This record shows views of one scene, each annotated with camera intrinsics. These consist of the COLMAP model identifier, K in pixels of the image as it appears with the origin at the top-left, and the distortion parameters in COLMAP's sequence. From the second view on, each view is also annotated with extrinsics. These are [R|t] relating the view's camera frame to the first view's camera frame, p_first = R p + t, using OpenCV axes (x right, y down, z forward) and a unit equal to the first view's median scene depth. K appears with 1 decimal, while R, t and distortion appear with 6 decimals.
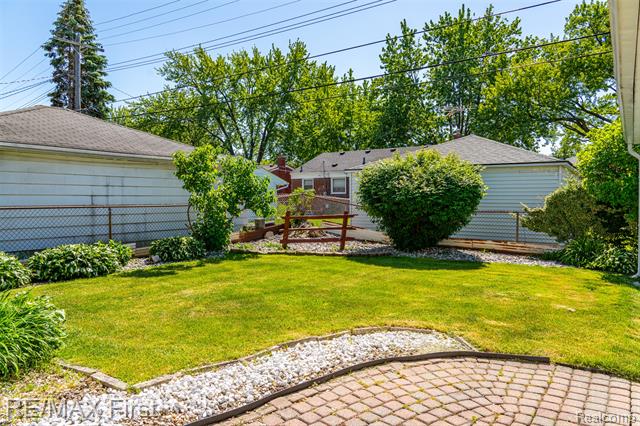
lens RADIAL K [[465.2, 0, 320.0], [0, 465.2, 213.0], [0, 0, 1]] dist [-0.000852, 0.001719]
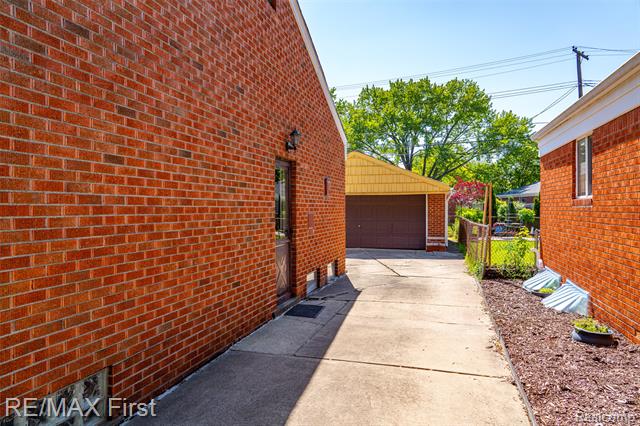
lens RADIAL K [[465.2, 0, 320.0], [0, 465.2, 213.0], [0, 0, 1]] dist [-0.000852, 0.001719]
pose [[0.954899, 0.005563, 0.296879, -0.046619], [-0.000843, 0.999871, -0.016023, 0.003062], [-0.296930, 0.015050, 0.954781, -0.362577]]
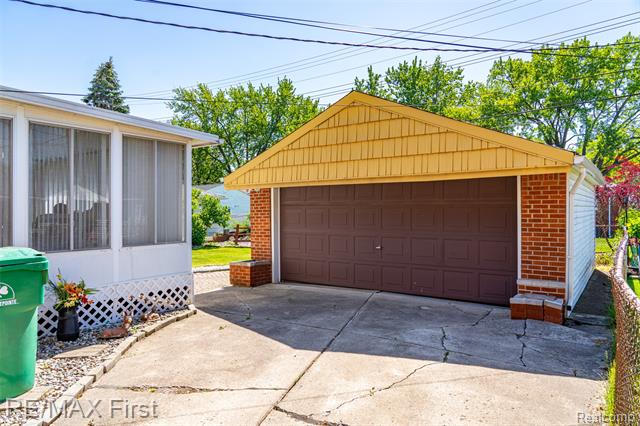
lens RADIAL K [[465.2, 0, 320.0], [0, 465.2, 213.0], [0, 0, 1]] dist [-0.000852, 0.001719]
pose [[0.999899, 0.005393, -0.013140, 0.069213], [-0.005717, 0.999678, -0.024743, -0.001524], [0.013002, 0.024815, 0.999608, -0.205933]]
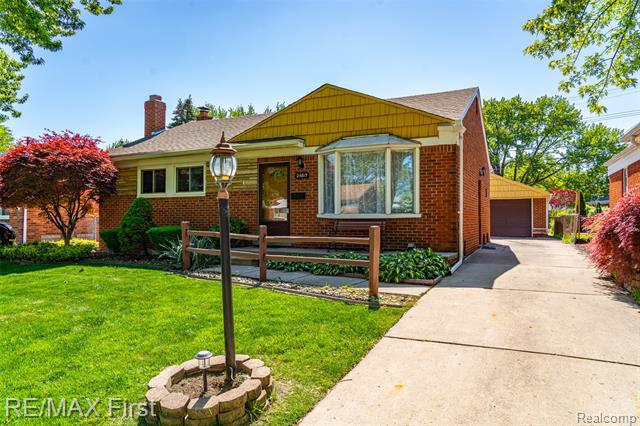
lens RADIAL K [[465.2, 0, 320.0], [0, 465.2, 213.0], [0, 0, 1]] dist [-0.000852, 0.001719]
pose [[0.990152, 0.012447, 0.139439, -0.162718], [-0.007465, 0.999317, -0.036193, 0.018682], [-0.139795, 0.034795, 0.989569, -0.517454]]
